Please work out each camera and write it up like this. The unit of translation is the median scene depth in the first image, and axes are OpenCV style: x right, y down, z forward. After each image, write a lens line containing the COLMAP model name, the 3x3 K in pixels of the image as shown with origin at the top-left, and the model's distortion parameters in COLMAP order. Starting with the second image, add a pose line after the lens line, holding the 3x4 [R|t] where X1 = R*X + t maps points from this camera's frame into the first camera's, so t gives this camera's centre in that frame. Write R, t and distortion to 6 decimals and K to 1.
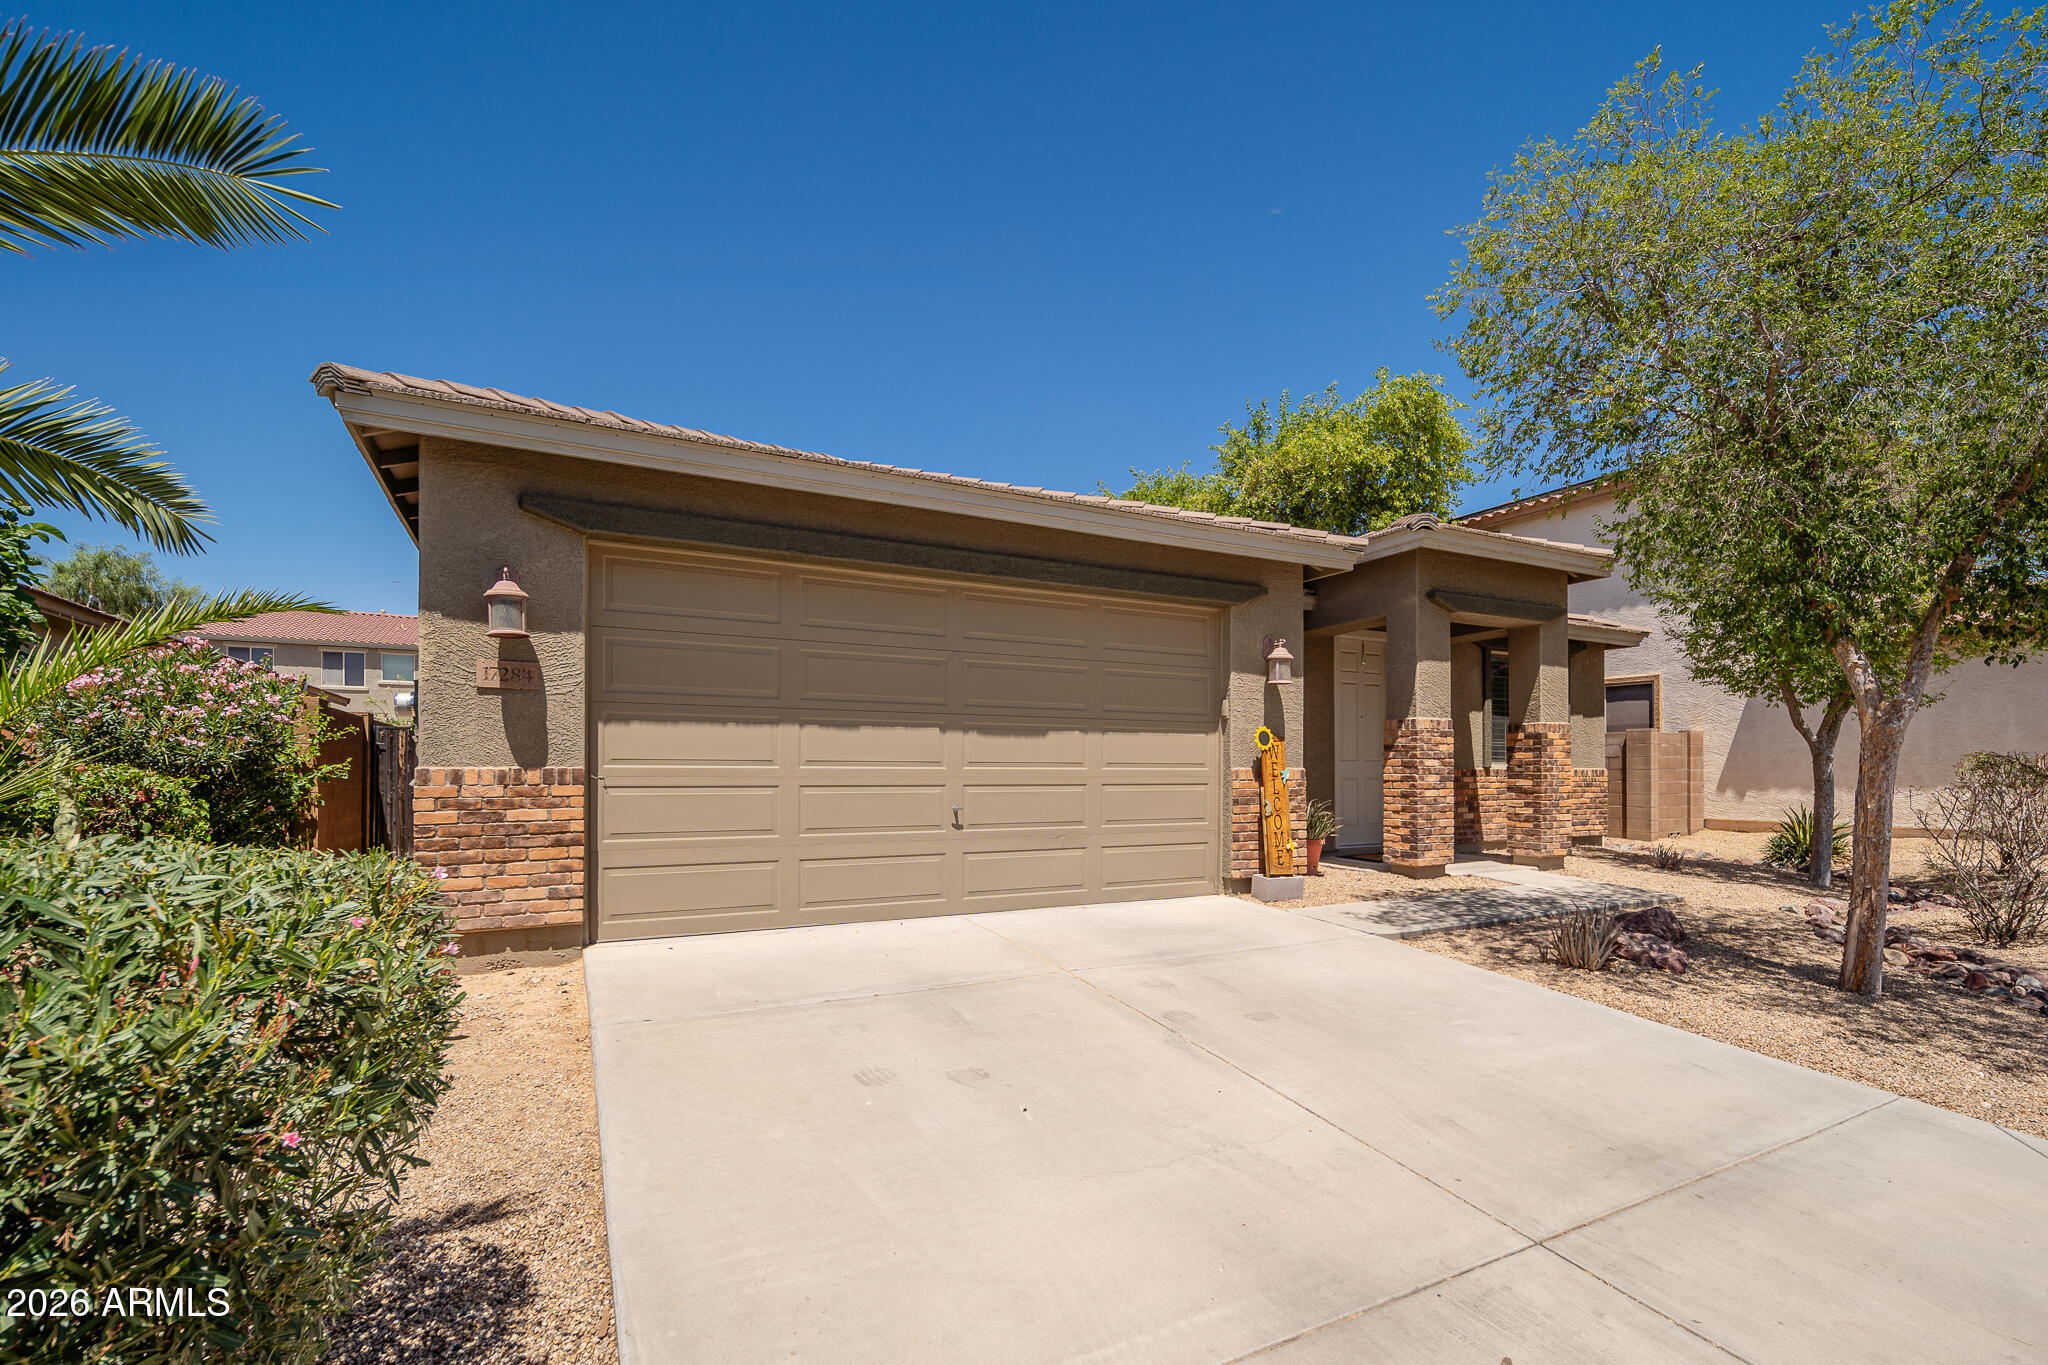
lens RADIAL K [[907.2, 0, 1033.2], [0, 907.2, 757.0], [0, 0, 1]] dist [0.011056, -0.003056]
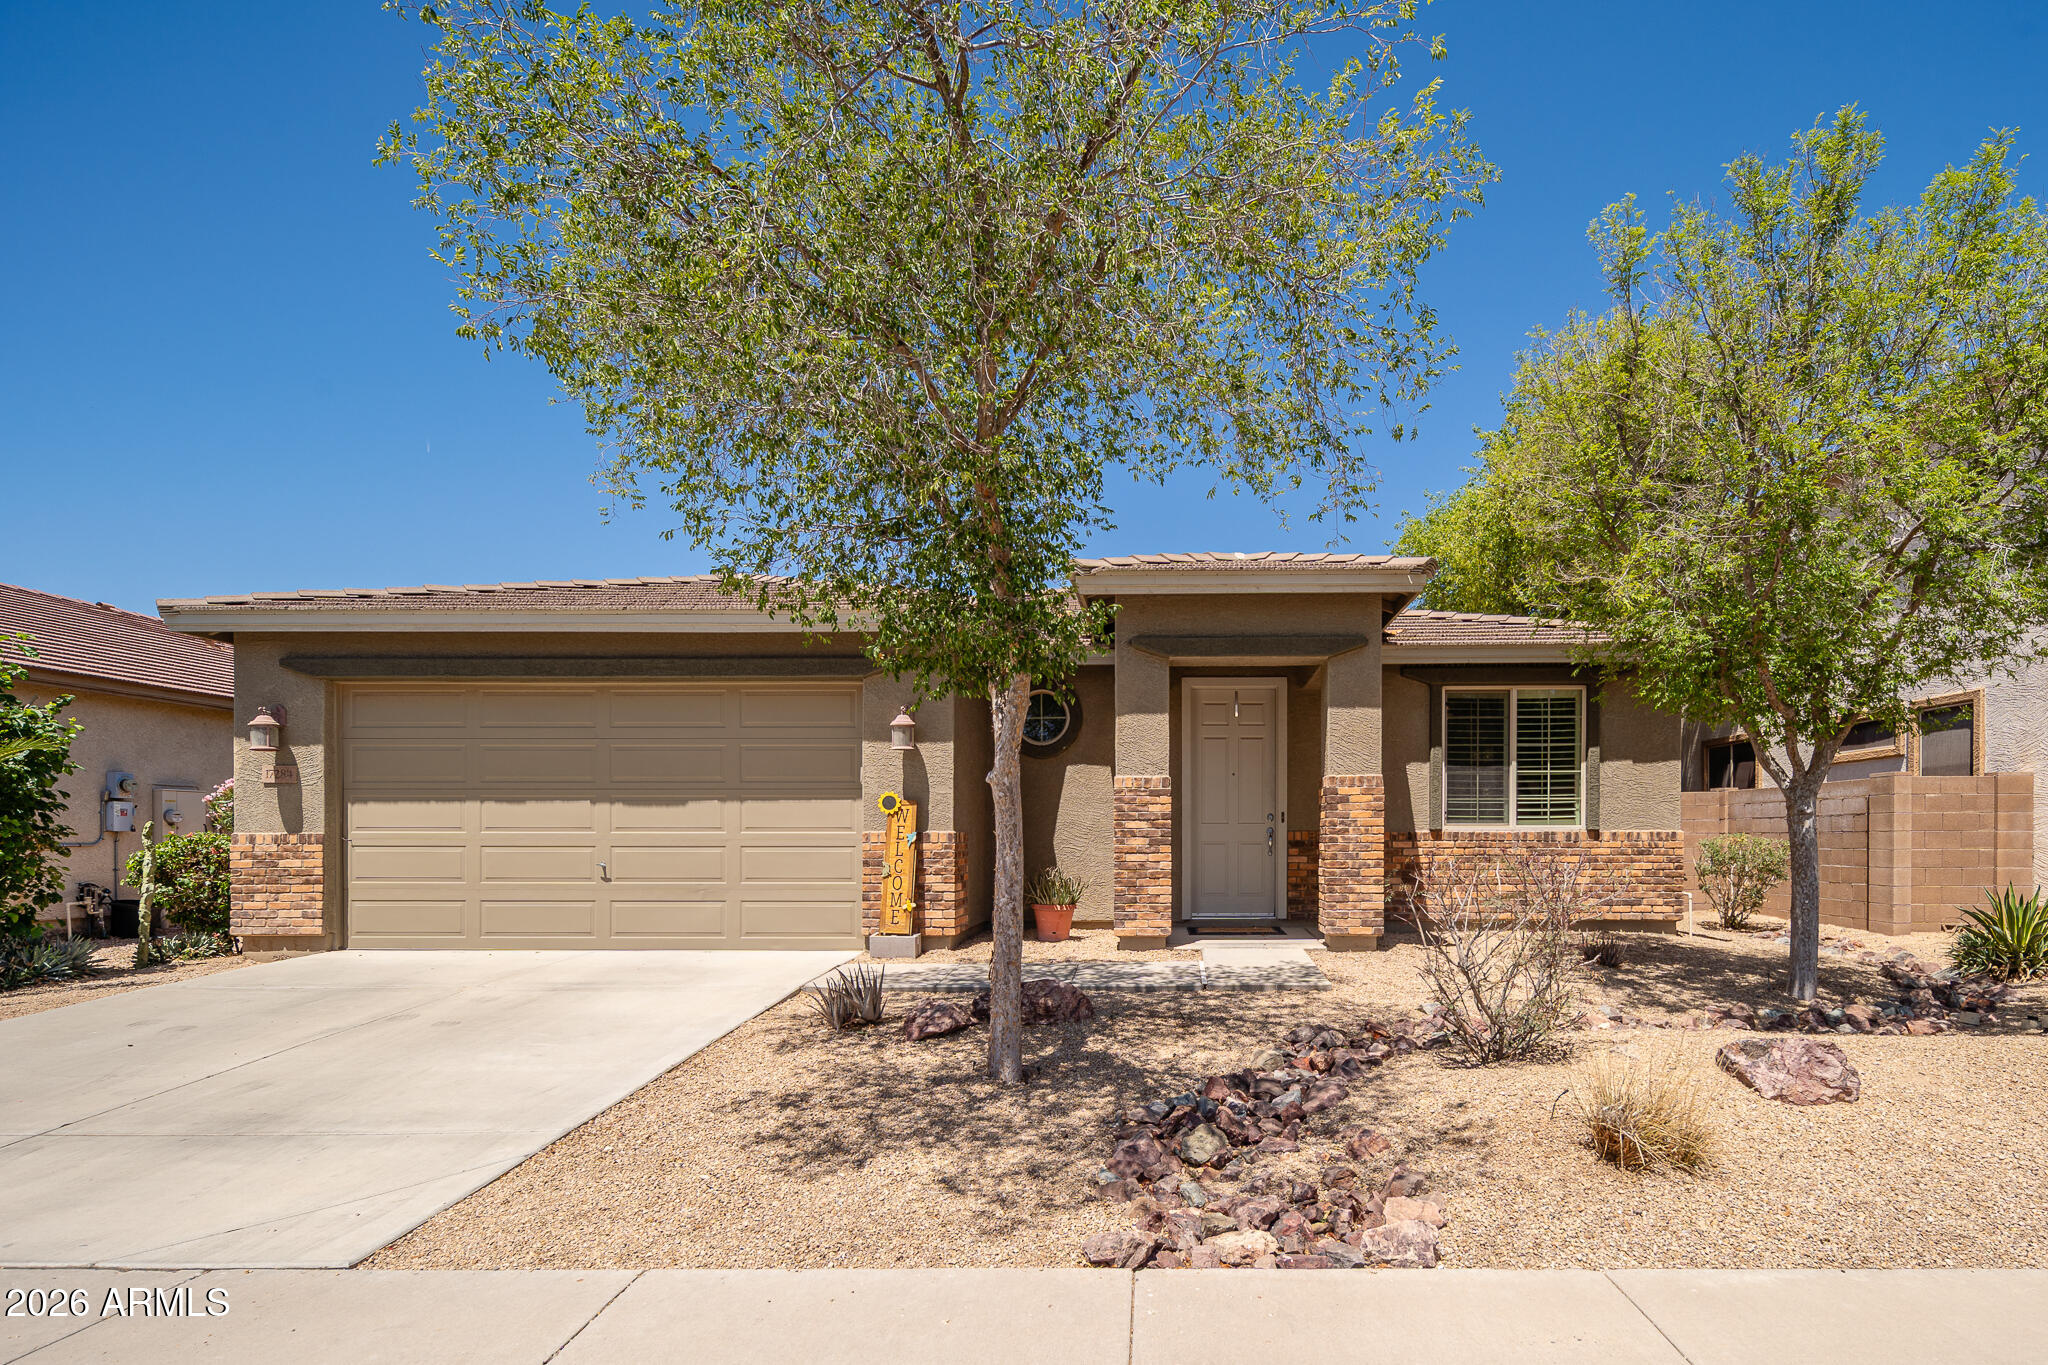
lens RADIAL K [[961.2, 0, 1124.5], [0, 961.2, 839.2], [0, 0, 1]] dist [0.008630, -0.000422]
pose [[0.877610, -0.003375, -0.479363, 1.164471], [0.009434, 0.999903, 0.010231, 0.014389], [0.479282, -0.013501, 0.877557, 0.178167]]
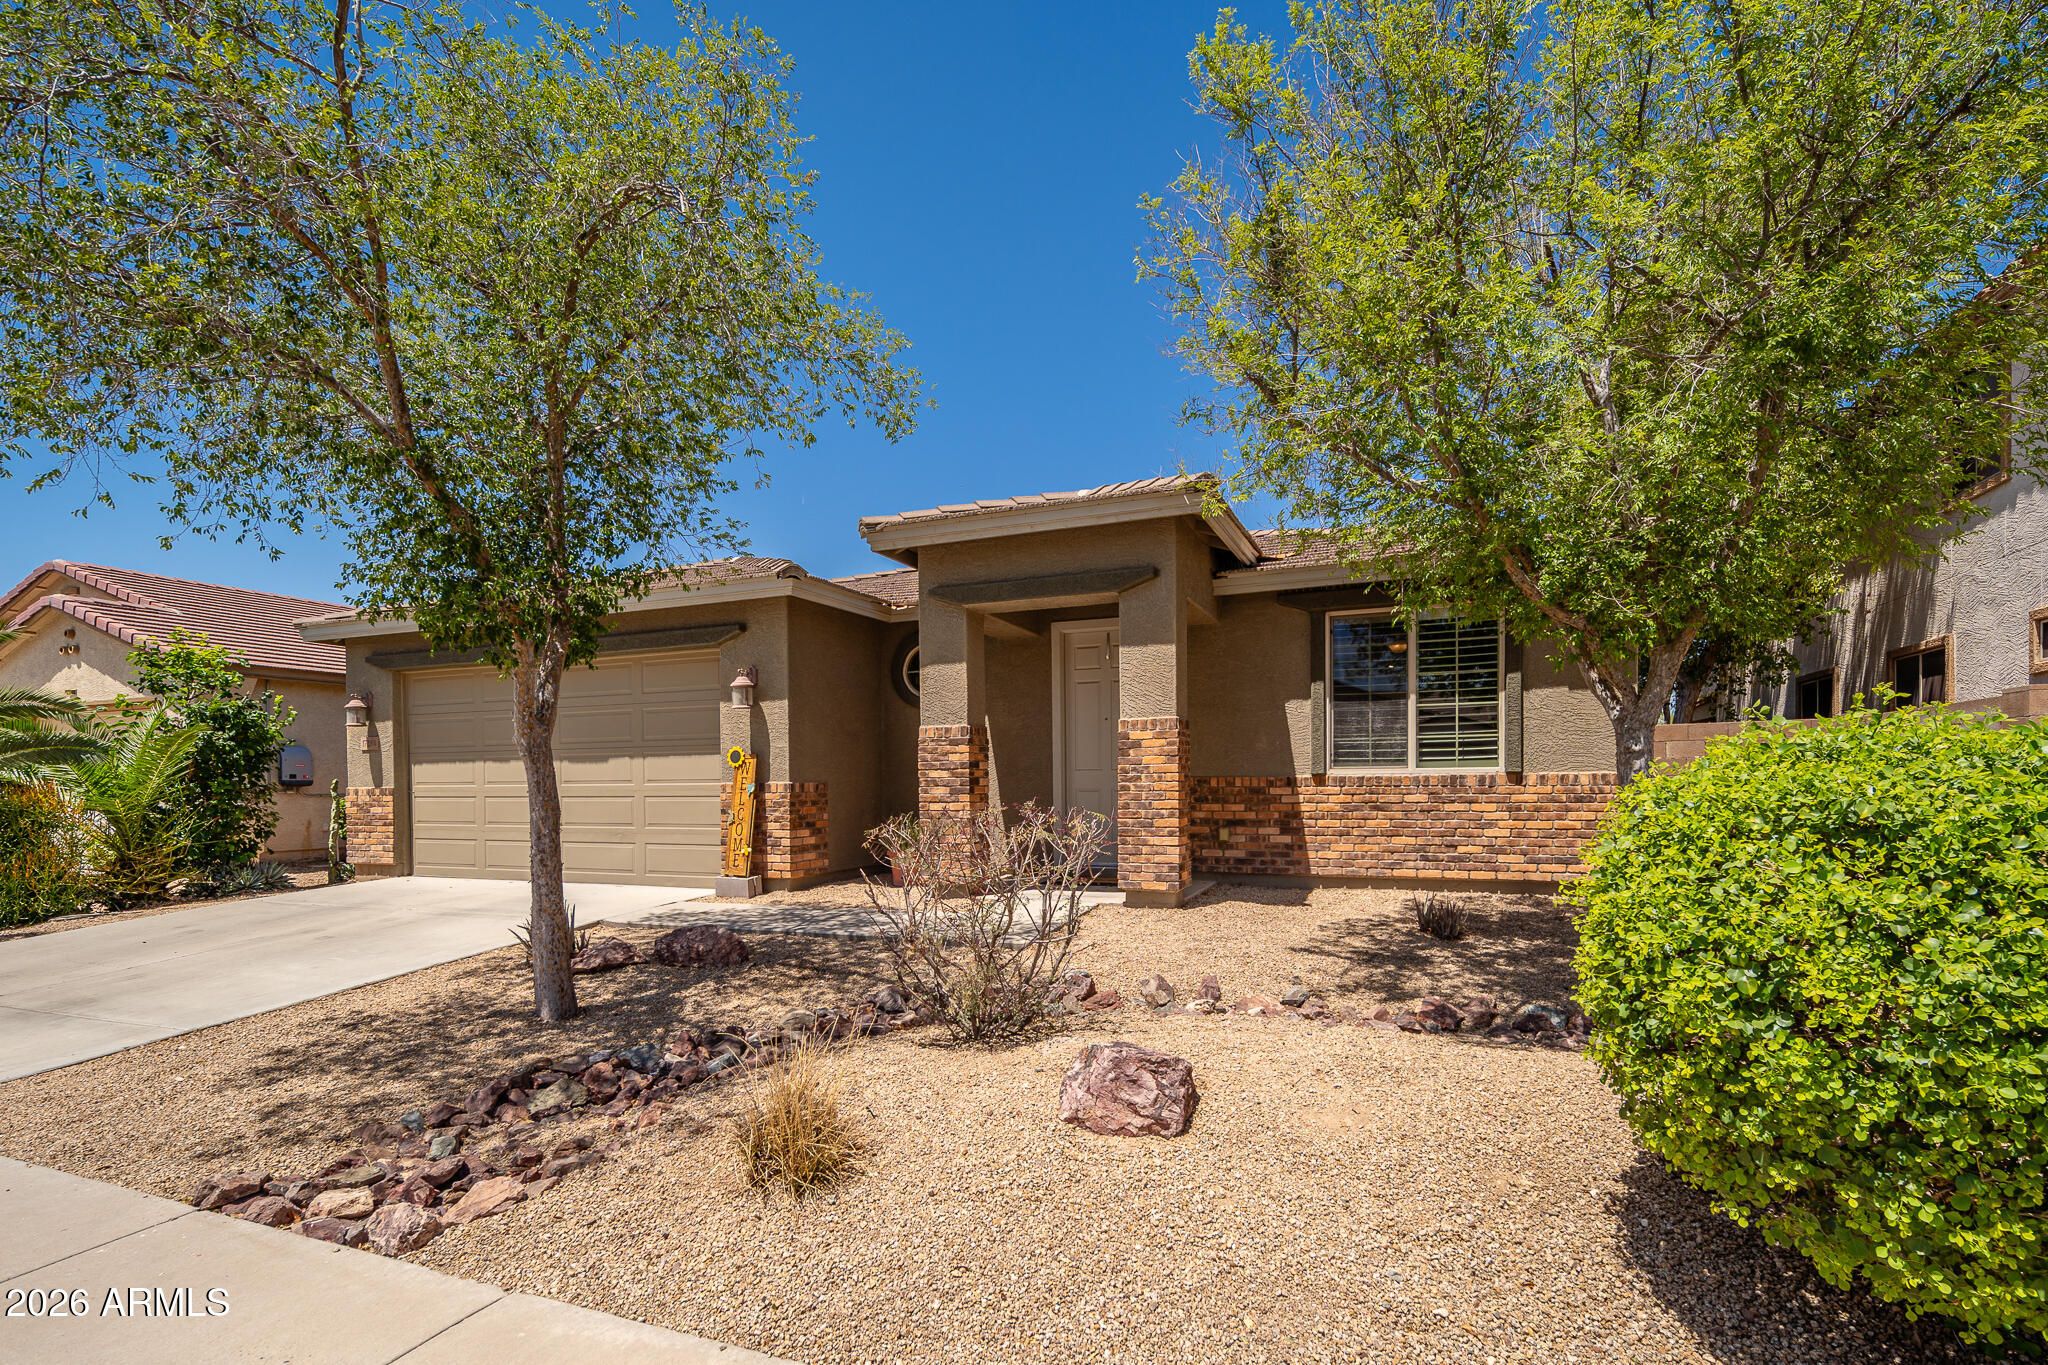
lens RADIAL K [[907.2, 0, 1054.8], [0, 907.2, 795.8], [0, 0, 1]] dist [0.011056, -0.003056]
pose [[0.657725, 0.002011, -0.753256, 1.583273], [0.021104, 0.999555, 0.021096, 0.014994], [0.752963, -0.029772, 0.657389, 0.620228]]
